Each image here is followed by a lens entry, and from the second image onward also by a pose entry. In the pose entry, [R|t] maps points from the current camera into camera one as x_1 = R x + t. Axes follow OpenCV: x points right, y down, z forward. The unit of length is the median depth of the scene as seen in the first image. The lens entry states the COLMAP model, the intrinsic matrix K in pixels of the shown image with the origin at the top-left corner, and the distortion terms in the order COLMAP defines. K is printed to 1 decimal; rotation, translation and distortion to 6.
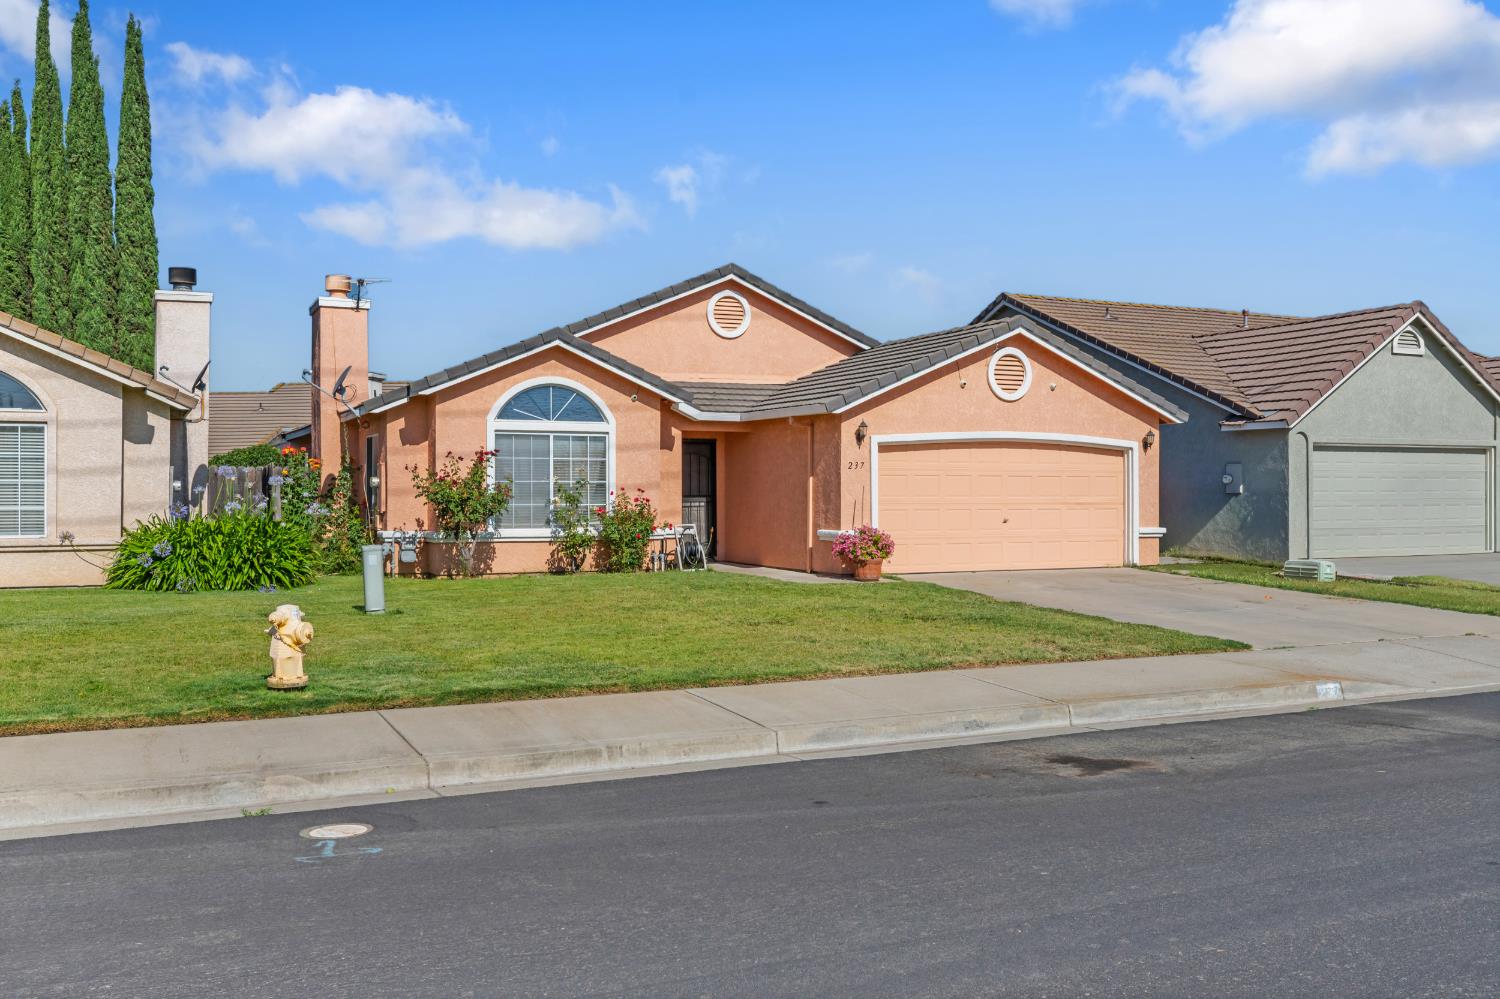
lens RADIAL K [[1306.0, 0, 750.0], [0, 1306.0, 499.5], [0, 0, 1]] dist [-0.001372, 0.014104]
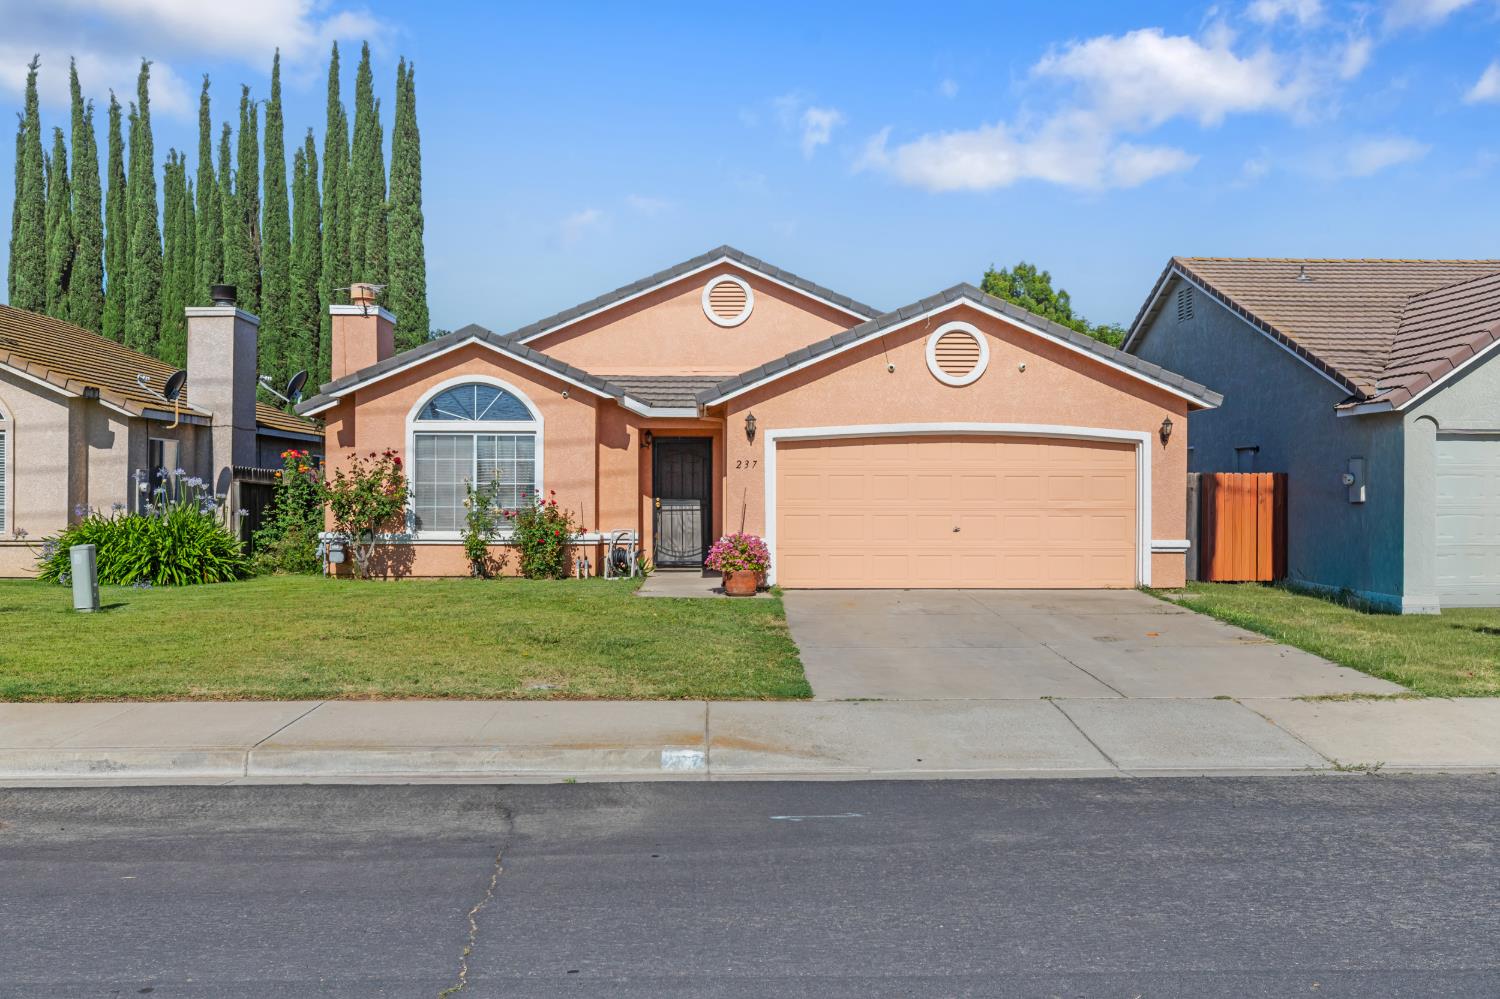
lens RADIAL K [[1327.9, 0, 750.0], [0, 1327.9, 499.5], [0, 0, 1]] dist [0.000178, 0.014752]
pose [[0.920782, 0.003690, -0.390060, 0.408152], [-0.004823, 0.999987, -0.001926, -0.000570], [0.390047, 0.003655, 0.920788, 0.166419]]
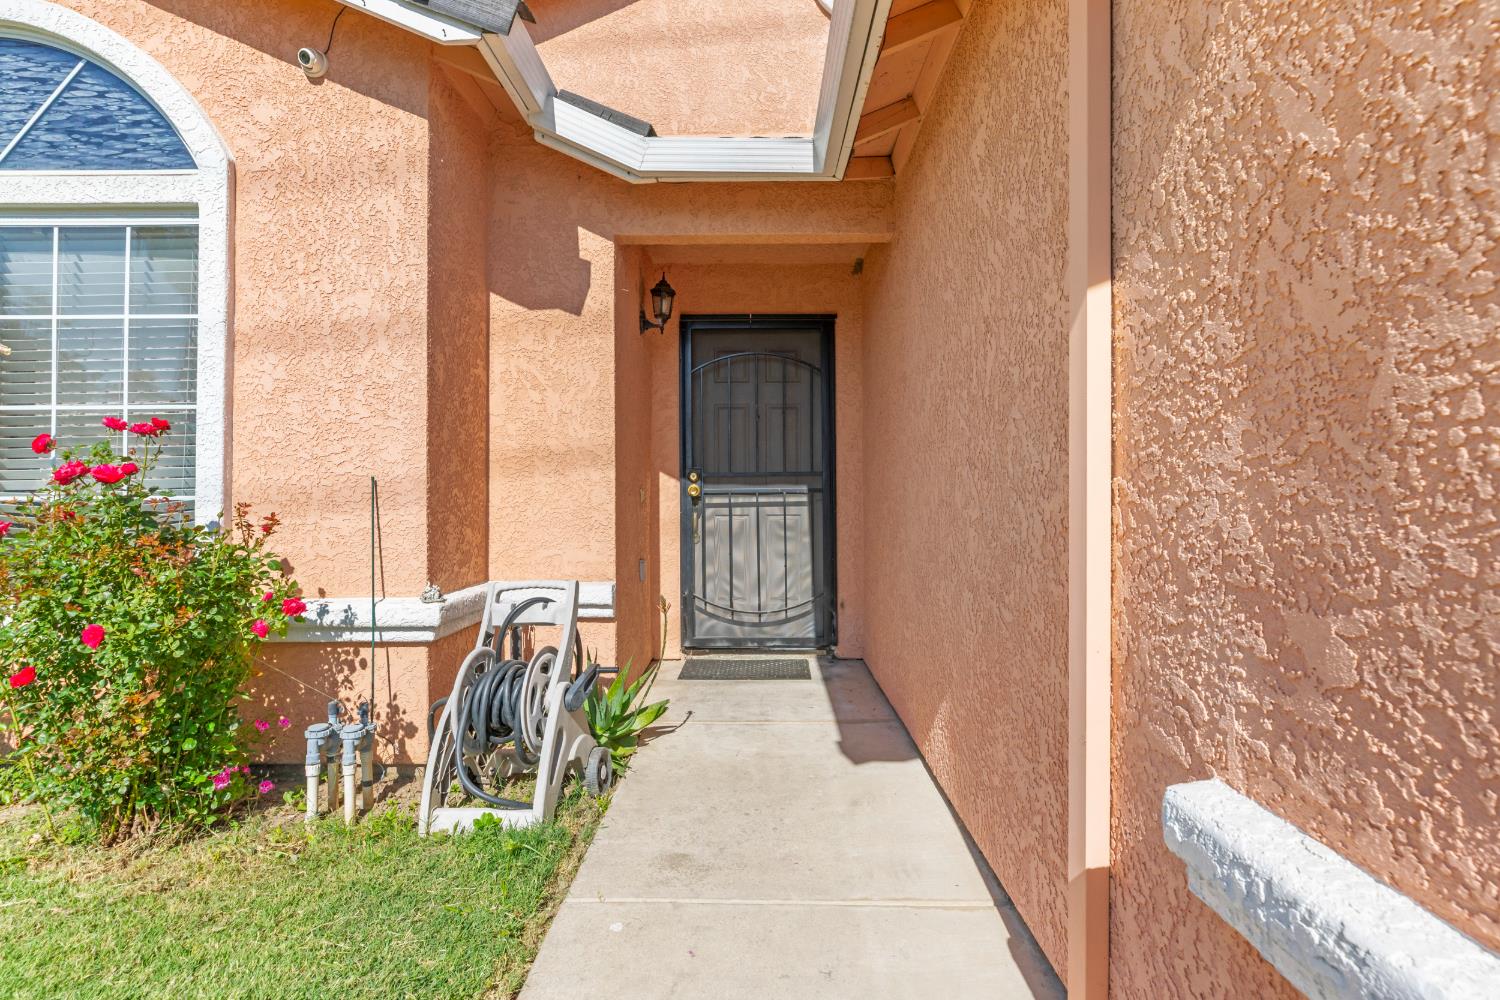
lens RADIAL K [[770.9, 0, 750.8], [0, 770.9, 481.6], [0, 0, 1]] dist [0.000512, 0.000023]
pose [[0.902546, -0.012642, -0.430408, 0.047441], [0.002864, 0.999723, -0.023359, 0.004416], [0.430584, 0.019850, 0.902332, 0.902017]]
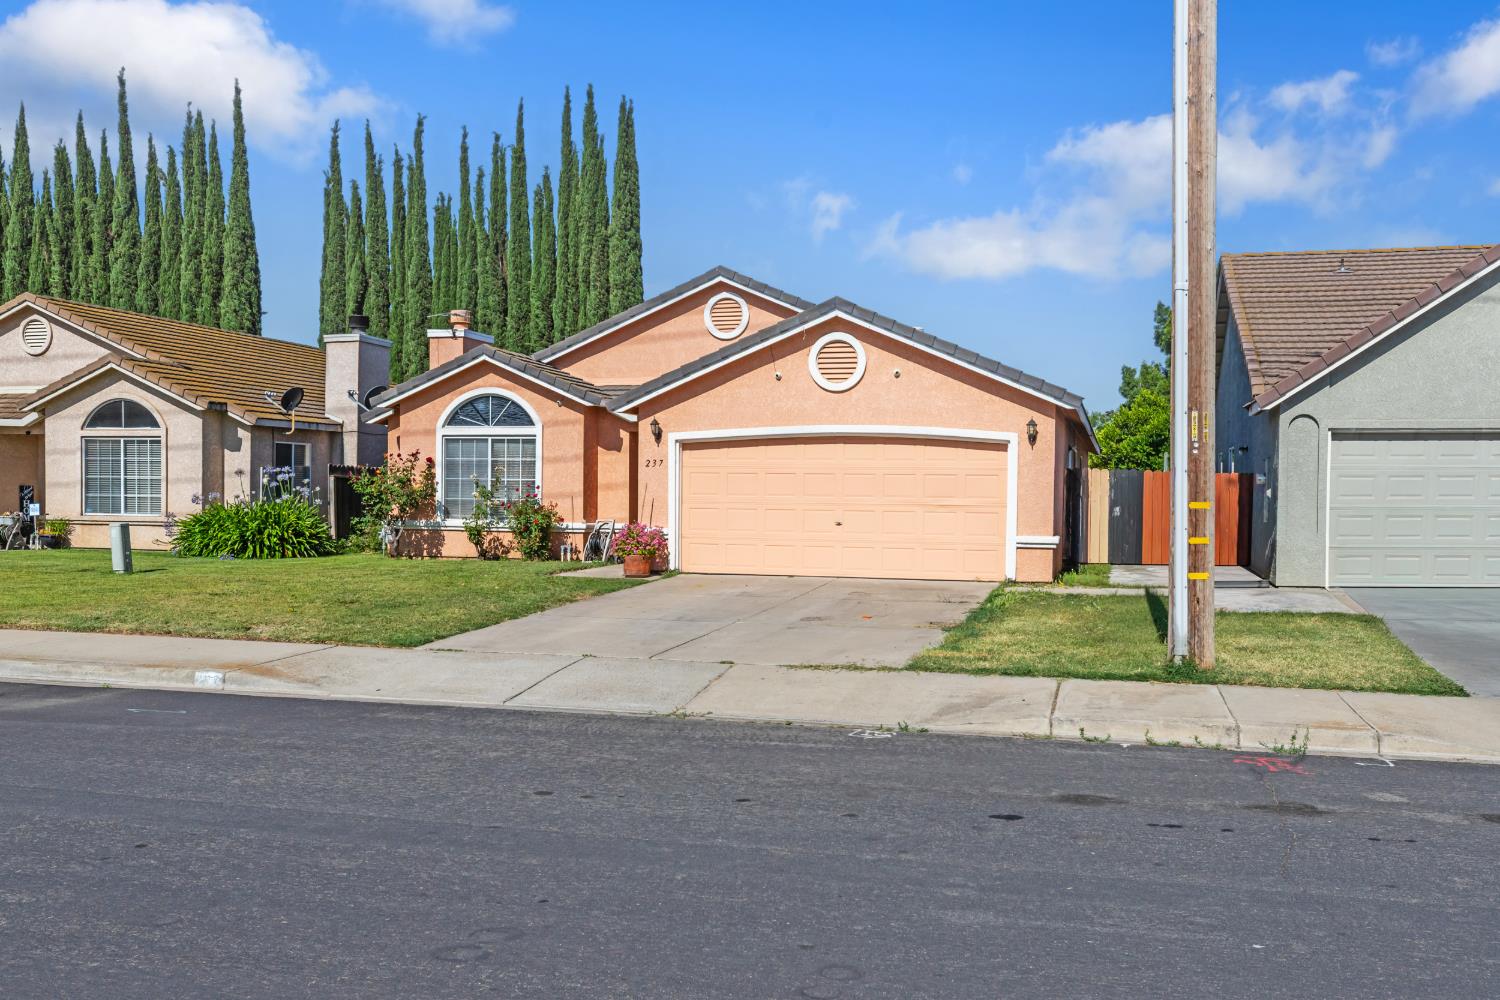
lens RADIAL K [[1304.9, 0, 754.7], [0, 1304.9, 554.8], [0, 0, 1]] dist [0.003084, 0.006388]
pose [[0.761701, 0.038937, -0.646757, 0.748532], [-0.014775, 0.998977, 0.042741, 0.000241], [0.647760, -0.023000, 0.761497, 0.266110]]
